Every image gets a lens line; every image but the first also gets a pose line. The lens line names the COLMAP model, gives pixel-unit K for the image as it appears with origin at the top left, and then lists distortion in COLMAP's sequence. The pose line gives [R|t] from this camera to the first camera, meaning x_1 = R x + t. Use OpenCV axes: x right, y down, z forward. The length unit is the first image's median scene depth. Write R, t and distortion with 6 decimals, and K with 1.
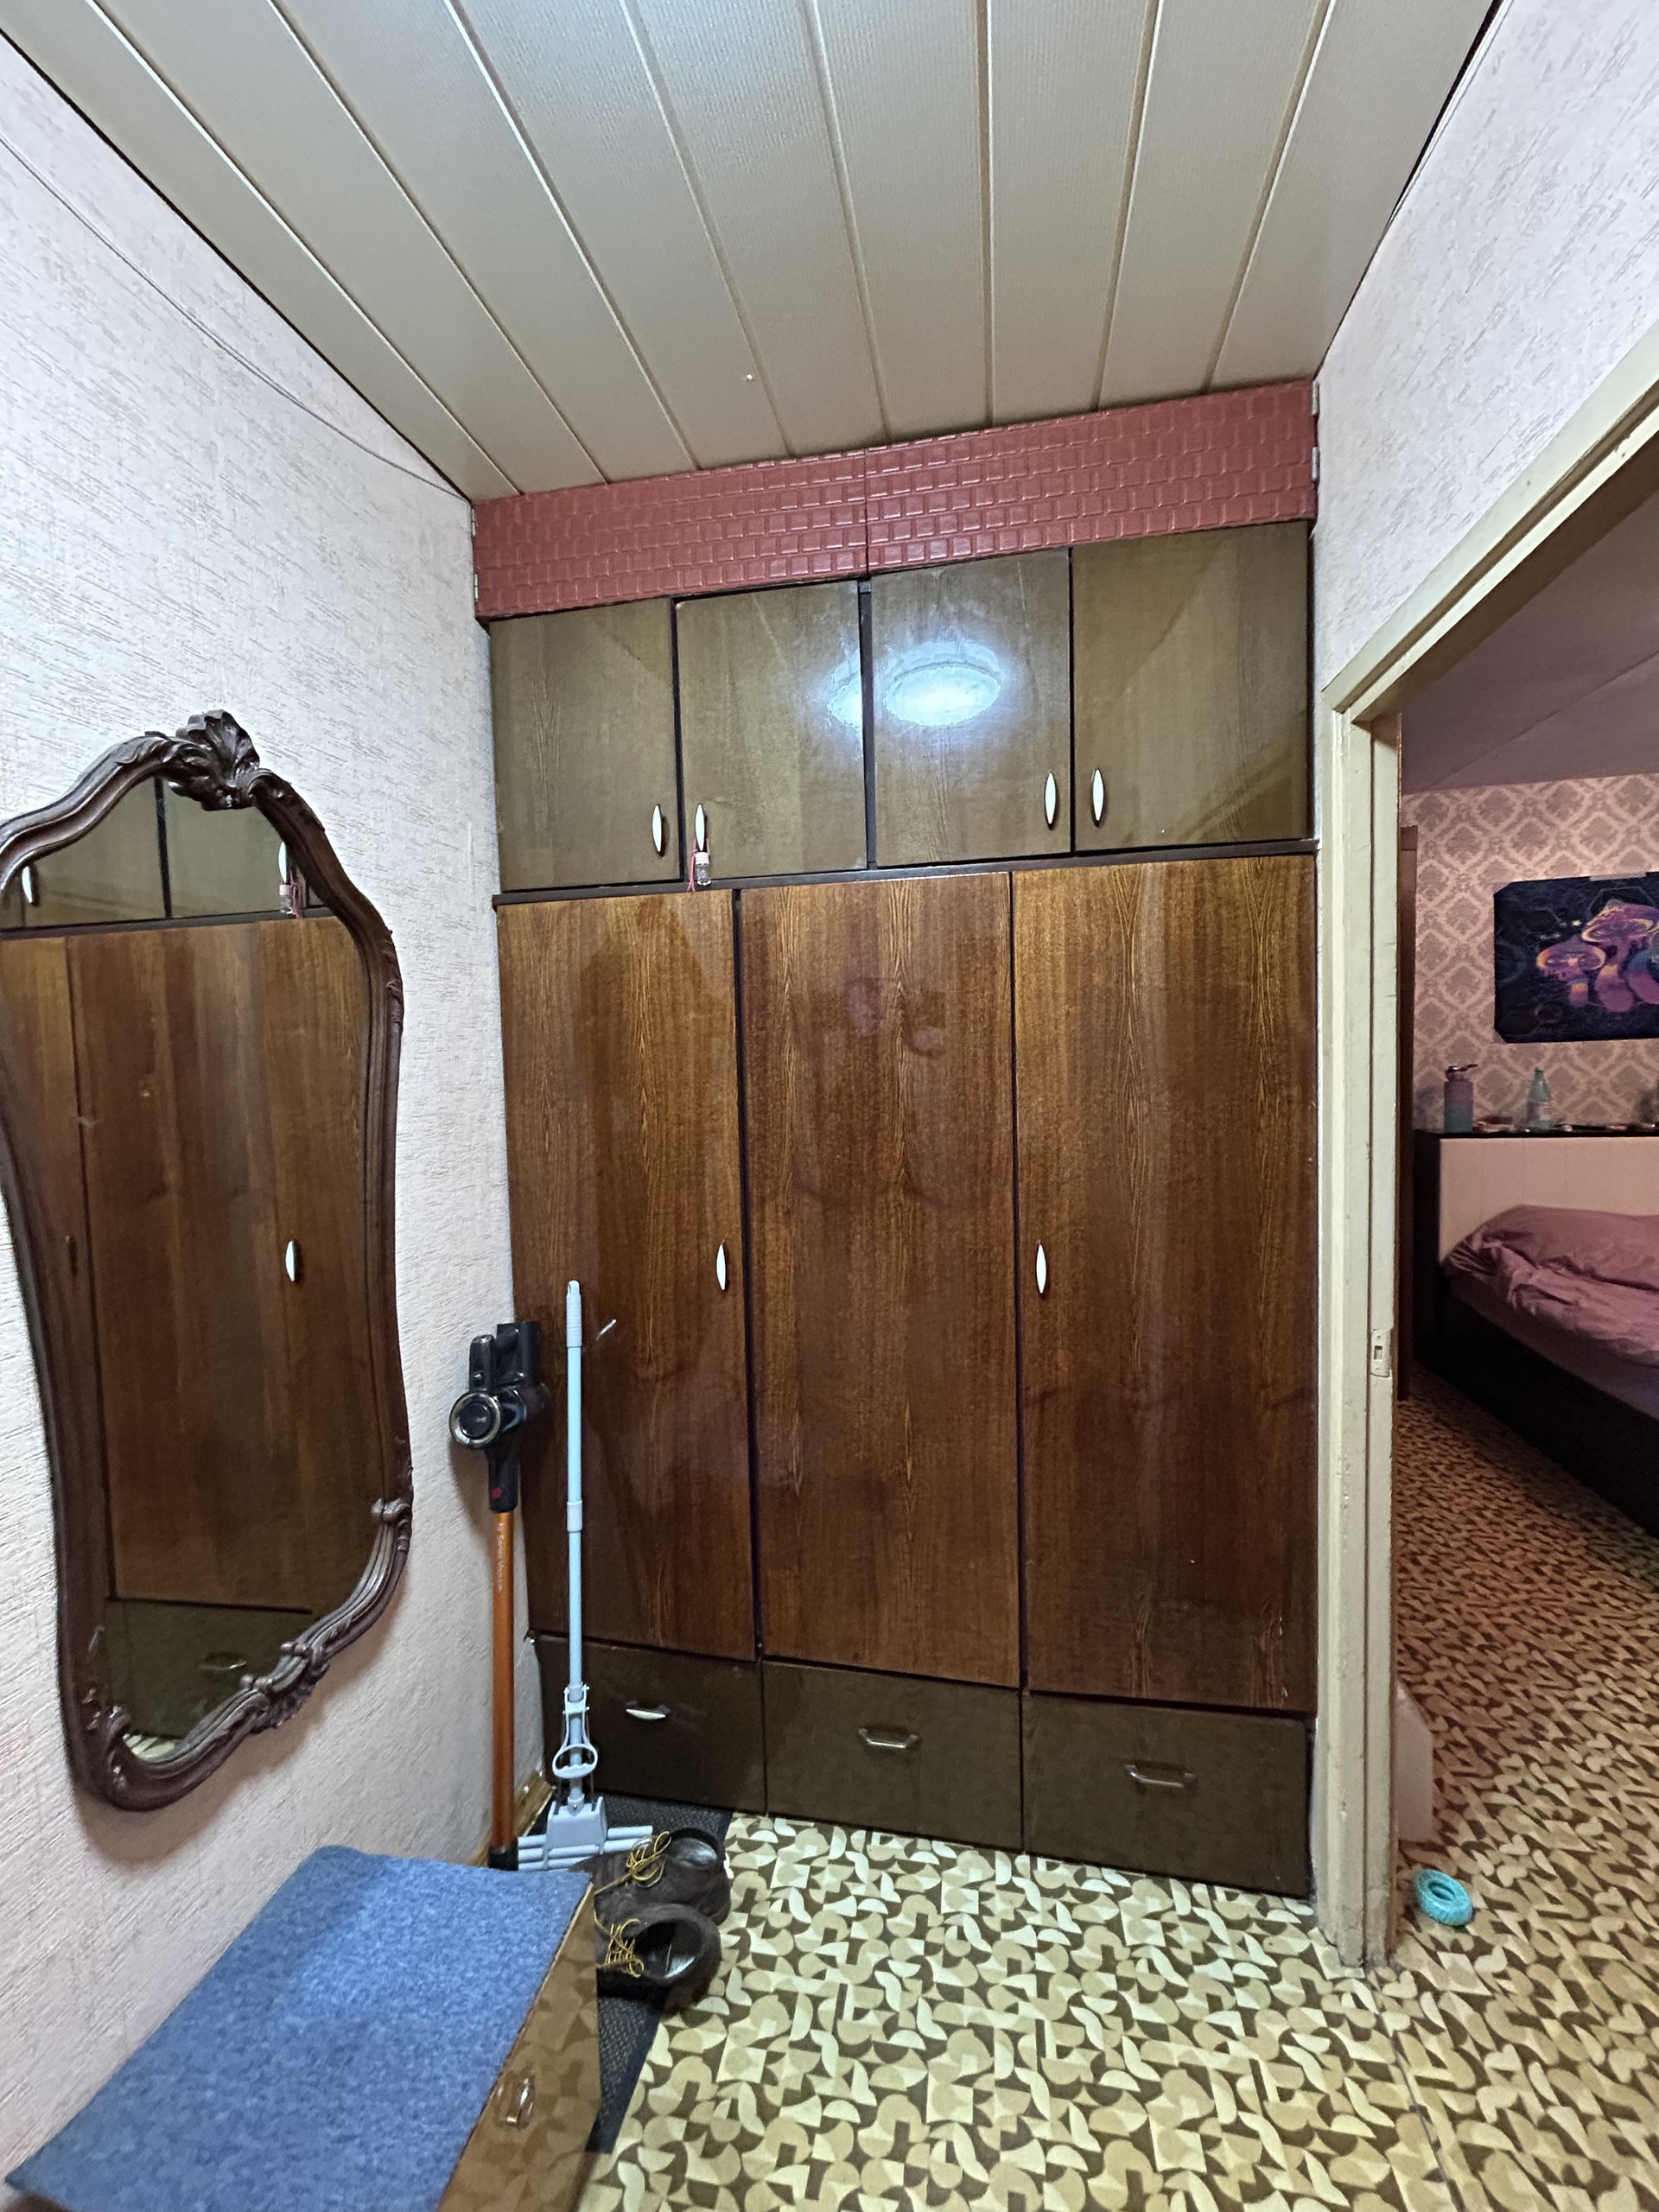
lens RADIAL K [[892.2, 0, 827.7], [0, 892.2, 1101.8], [0, 0, 1]] dist [-0.001852, 0.001044]
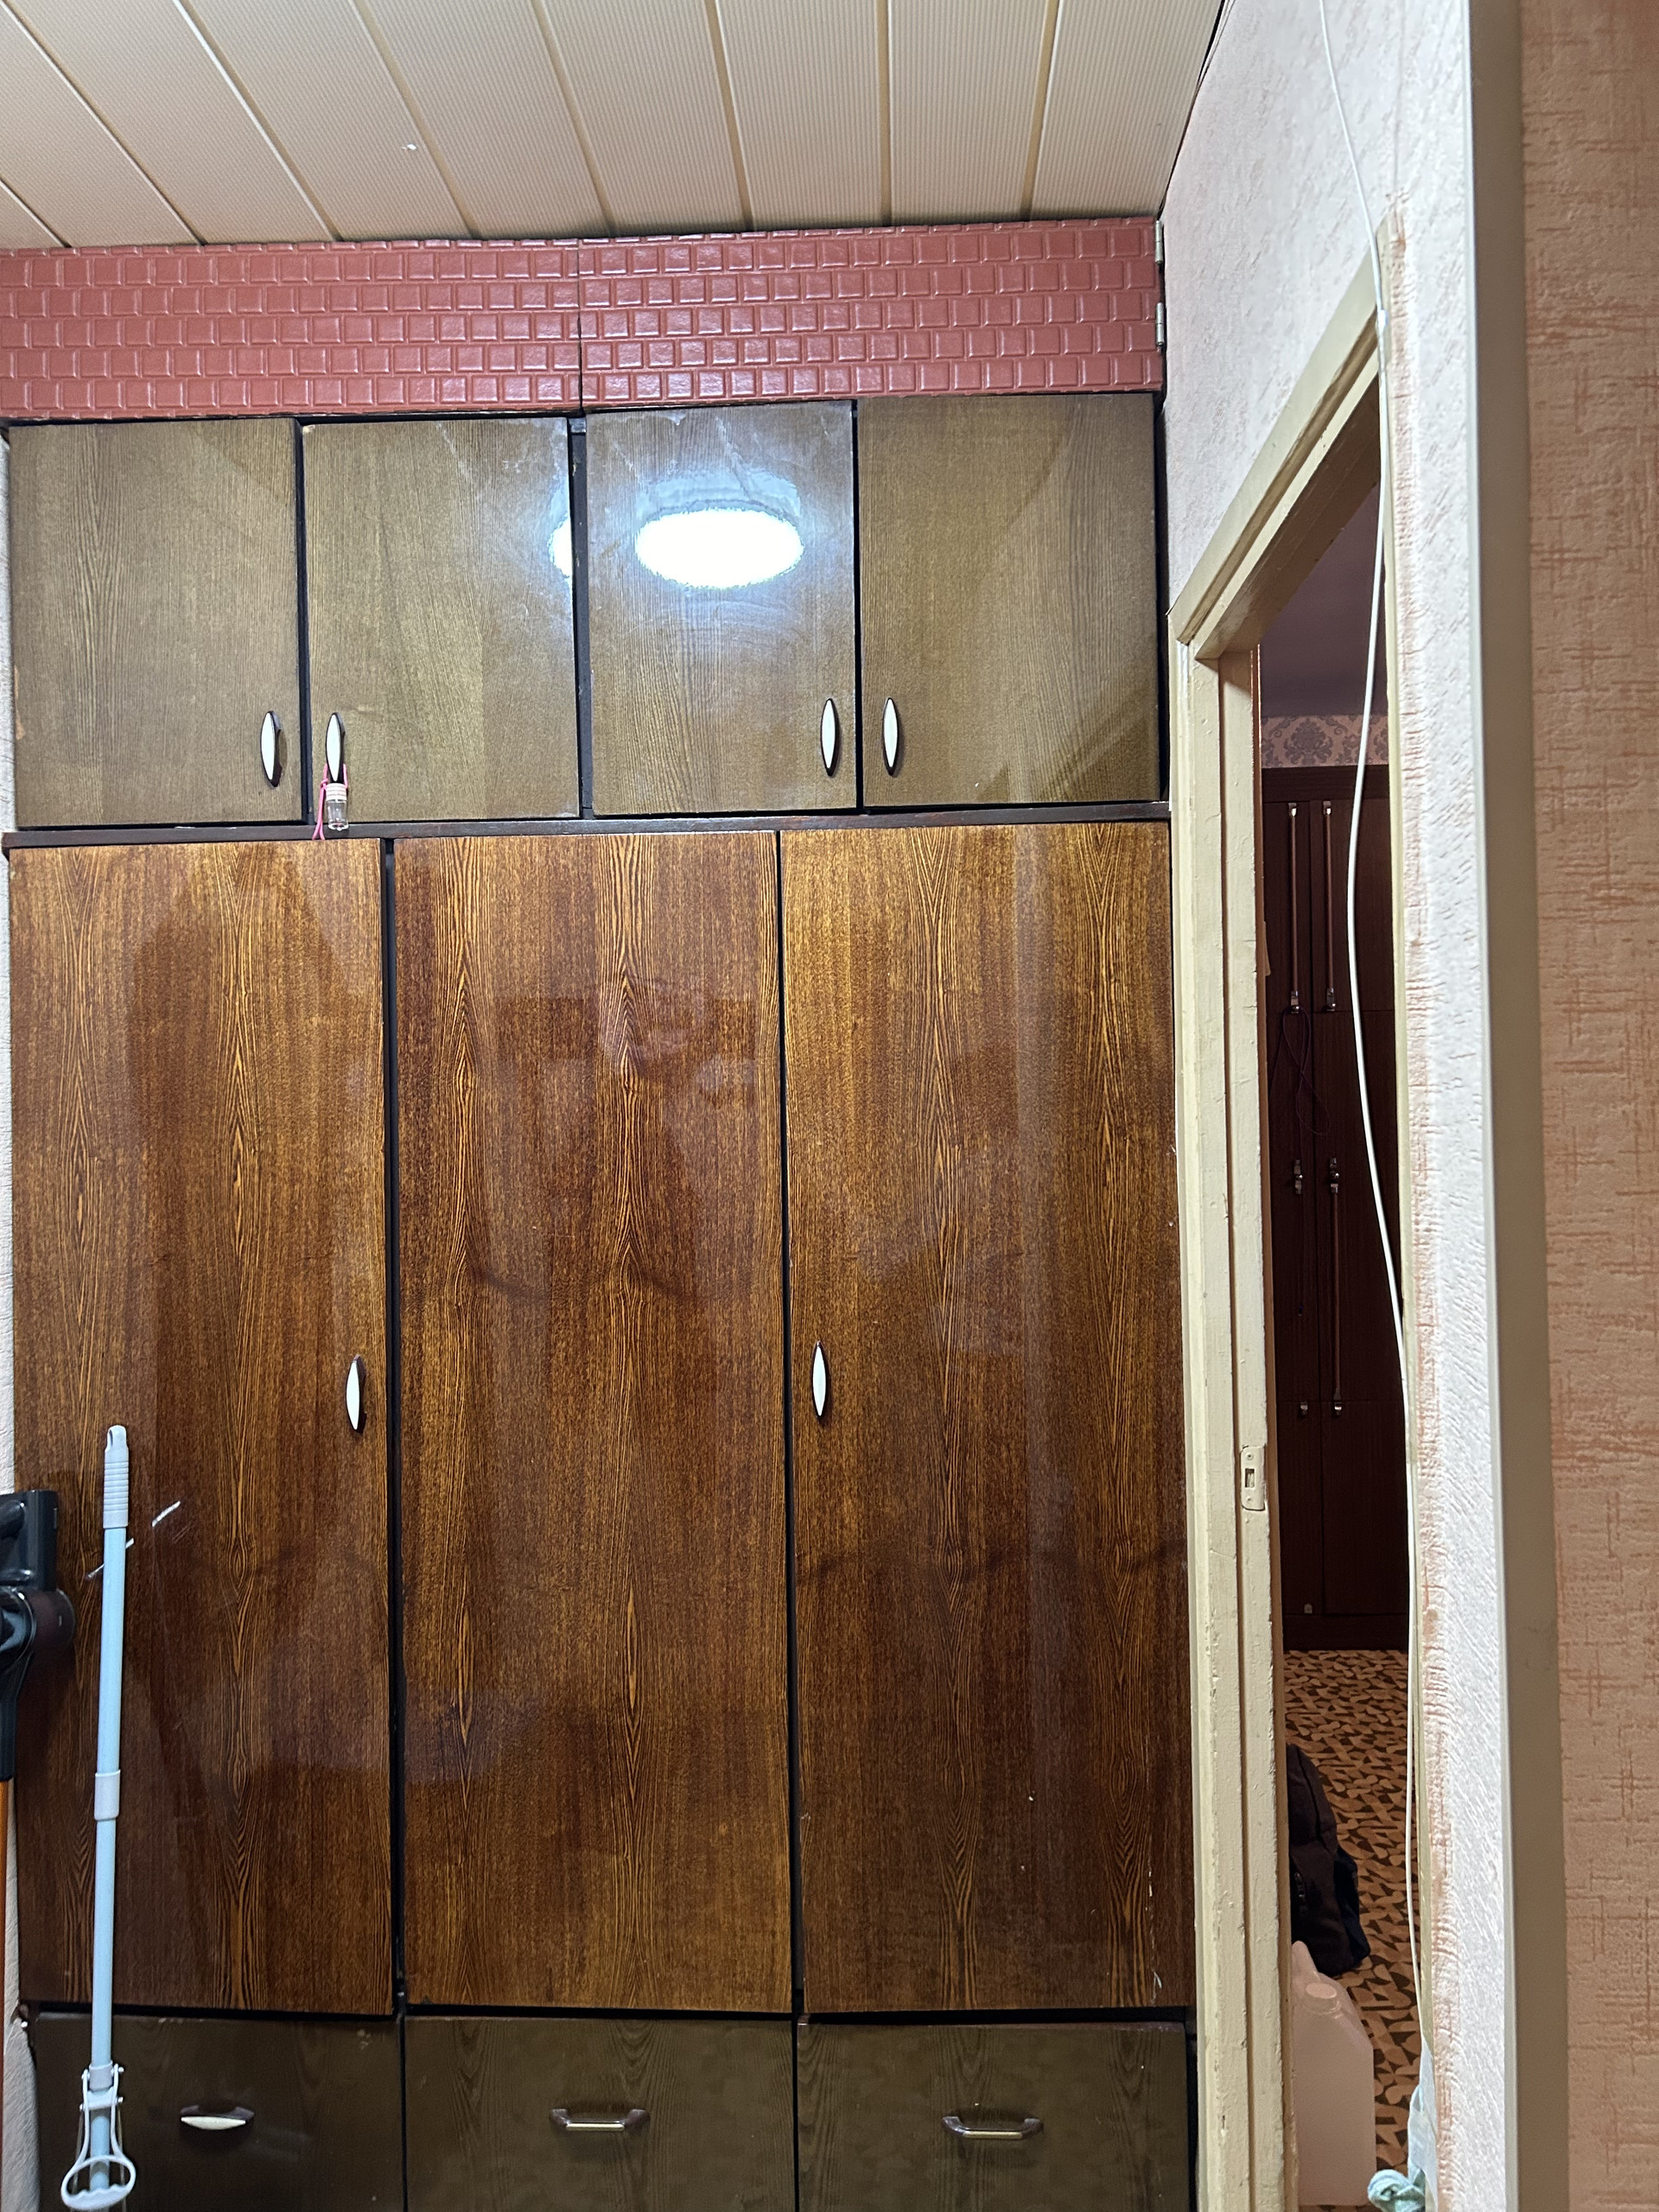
lens RADIAL K [[1657.0, 0, 831.0], [0, 1657.0, 1095.8], [0, 0, 1]] dist [0.061256, -0.068952]
pose [[0.988693, 0.009884, 0.149626, 0.047027], [0.000007, 0.997822, -0.065962, 0.045400], [-0.149952, 0.065217, 0.986540, -0.314842]]
